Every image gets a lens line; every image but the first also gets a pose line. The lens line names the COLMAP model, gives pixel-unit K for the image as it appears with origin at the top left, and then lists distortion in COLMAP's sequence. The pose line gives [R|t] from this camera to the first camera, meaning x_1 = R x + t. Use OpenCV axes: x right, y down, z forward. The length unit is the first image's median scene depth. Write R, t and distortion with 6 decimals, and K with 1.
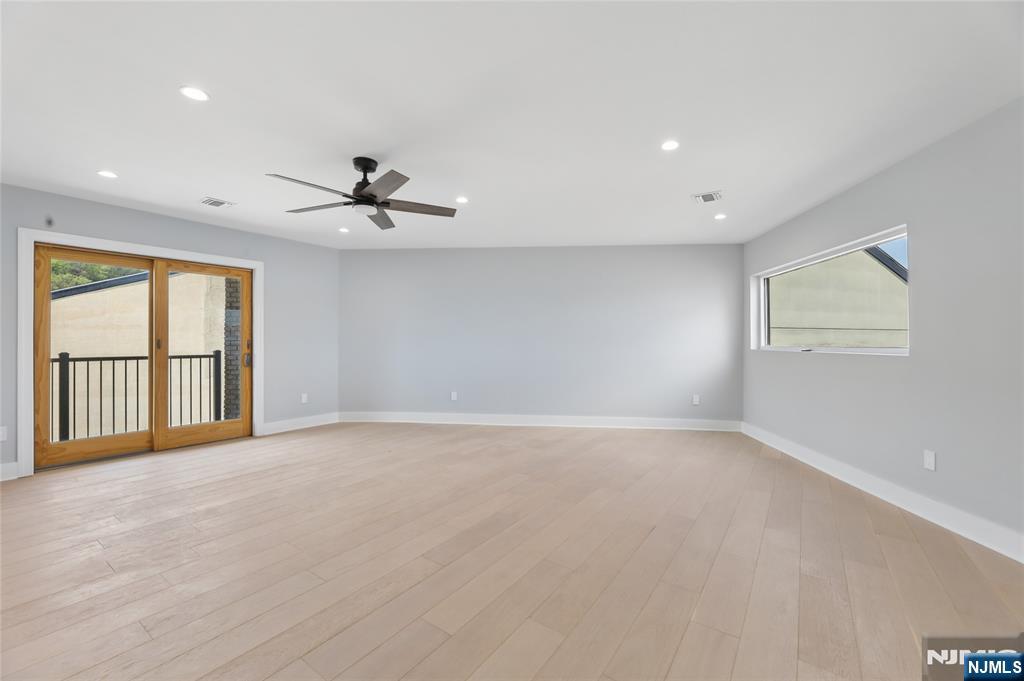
lens RADIAL K [[416.4, 0, 512.1], [0, 416.4, 337.7], [0, 0, 1]] dist [-0.001783, 0.000726]
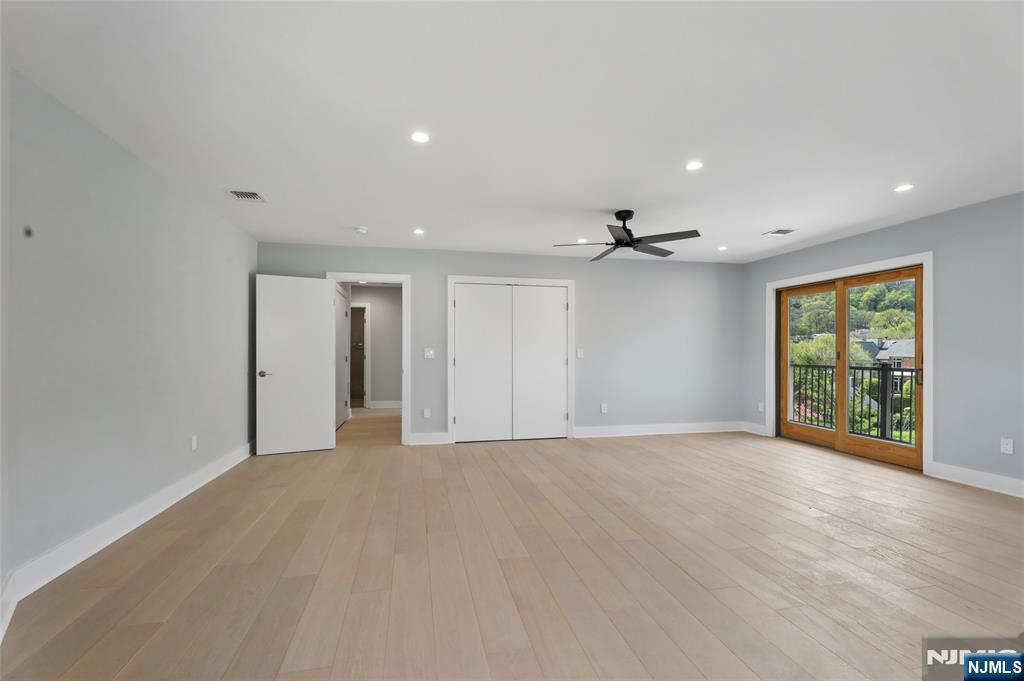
lens RADIAL K [[416.4, 0, 511.5], [0, 416.4, 350.1], [0, 0, 1]] dist [-0.001783, 0.000726]
pose [[-0.666137, -0.003675, -0.745821, 0.648666], [-0.000014, 0.999988, -0.004914, 0.006575], [0.745830, -0.003263, -0.666129, 1.228333]]
